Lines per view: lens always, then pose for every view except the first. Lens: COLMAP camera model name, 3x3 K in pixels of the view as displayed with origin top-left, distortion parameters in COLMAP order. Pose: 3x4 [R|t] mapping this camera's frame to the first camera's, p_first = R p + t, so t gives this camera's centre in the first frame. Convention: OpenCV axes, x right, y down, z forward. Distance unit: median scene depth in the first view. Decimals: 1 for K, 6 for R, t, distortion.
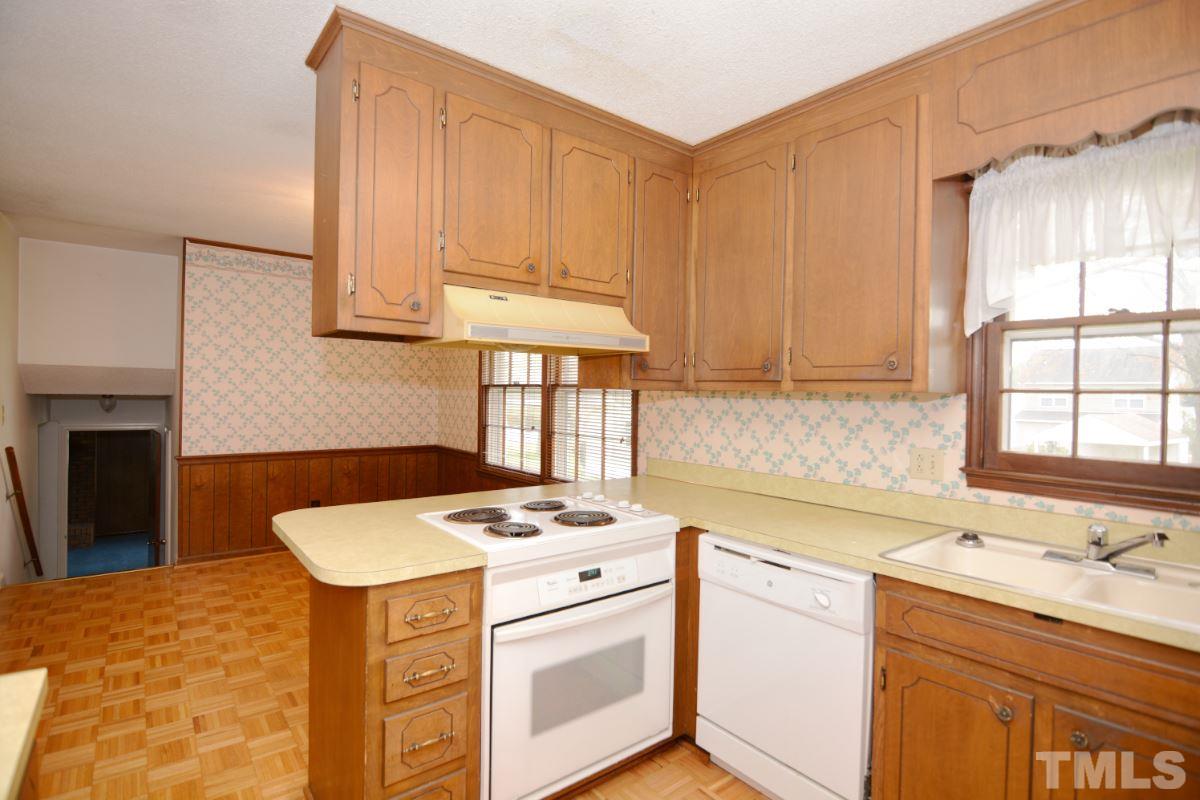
lens RADIAL K [[583.6, 0, 599.1], [0, 583.6, 399.8], [0, 0, 1]] dist [-0.001103, -0.014245]
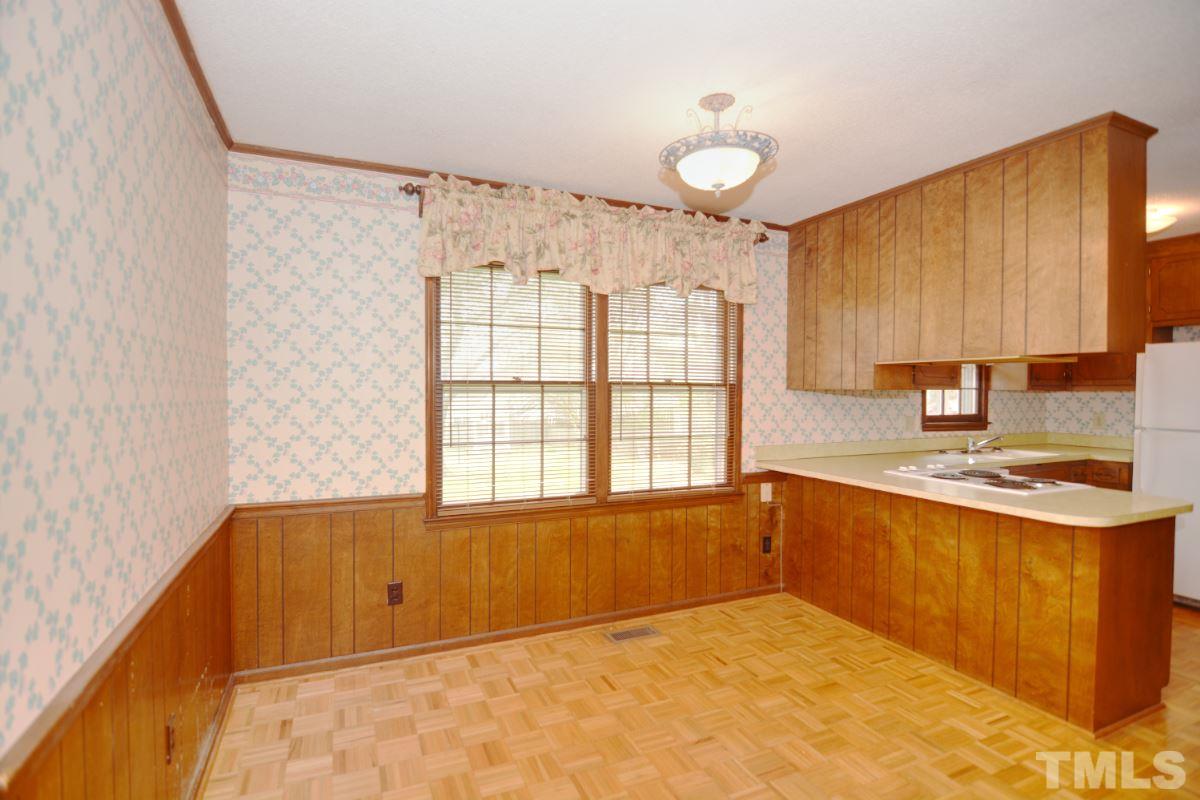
lens RADIAL K [[583.6, 0, 599.1], [0, 583.6, 399.8], [0, 0, 1]] dist [-0.001103, -0.014245]
pose [[0.238678, -0.041794, 0.970199, -1.622016], [0.004025, 0.999107, 0.042049, -0.063708], [-0.971090, -0.006131, 0.238633, 1.494160]]
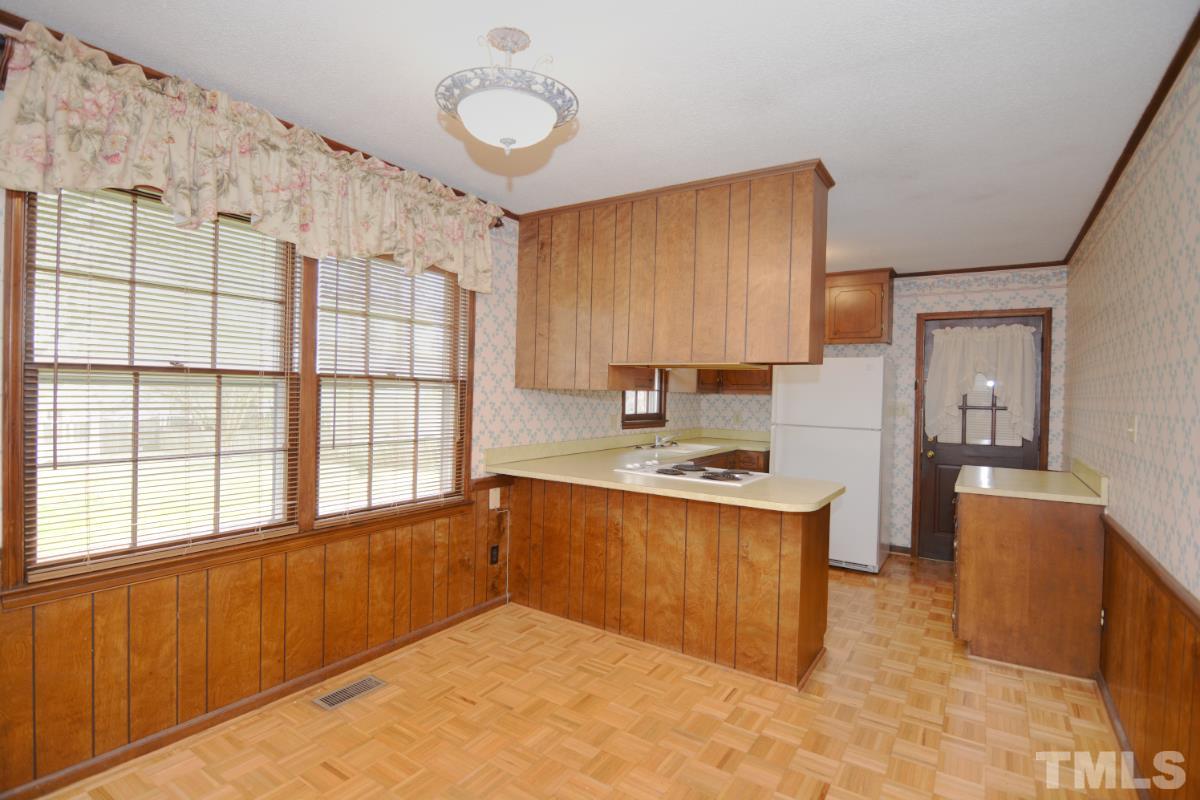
lens RADIAL K [[583.6, 0, 599.1], [0, 583.6, 399.8], [0, 0, 1]] dist [-0.001103, -0.014245]
pose [[-0.317869, -0.047349, 0.946952, -1.437549], [-0.031439, 0.998729, 0.039385, -0.057861], [-0.947613, -0.017252, -0.318954, 1.665261]]
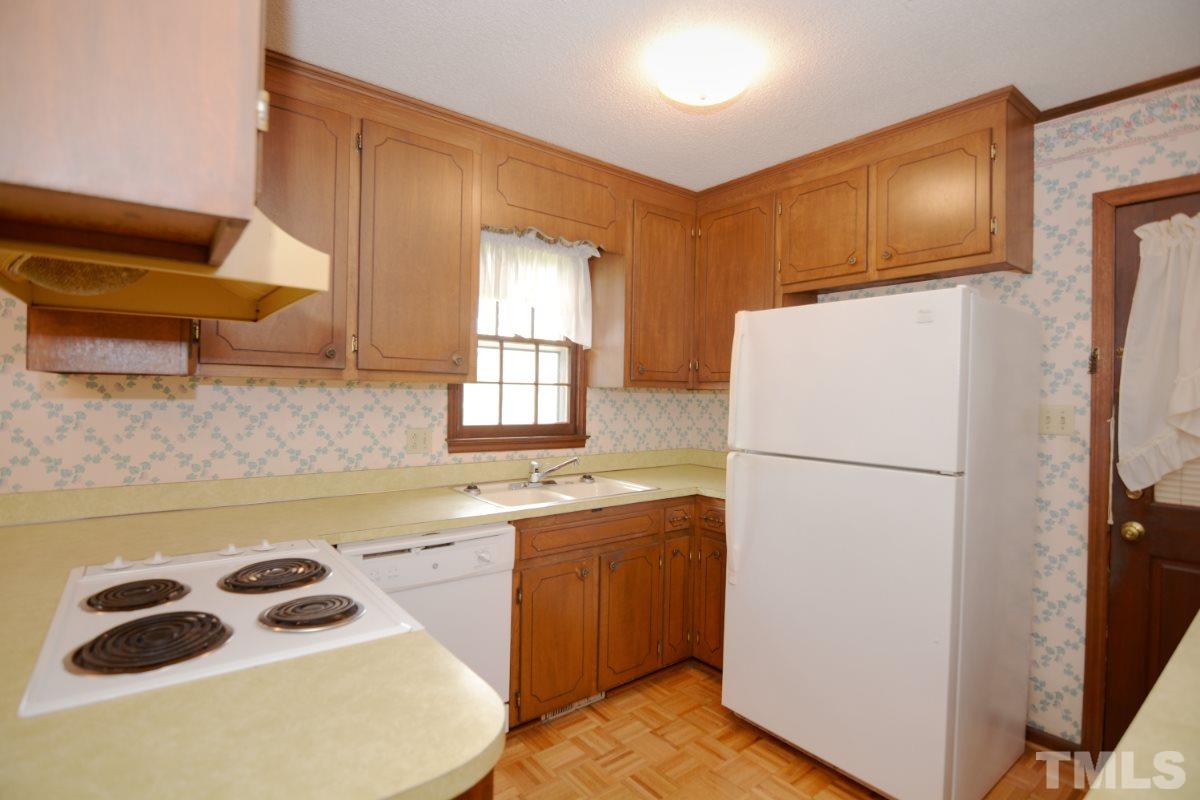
lens RADIAL K [[583.6, 0, 599.1], [0, 583.6, 399.8], [0, 0, 1]] dist [-0.001103, -0.014245]
pose [[-0.002150, -0.036697, 0.999324, -0.631368], [-0.015866, 0.999202, 0.036658, -0.025673], [-0.999872, -0.015777, -0.002731, 0.591500]]
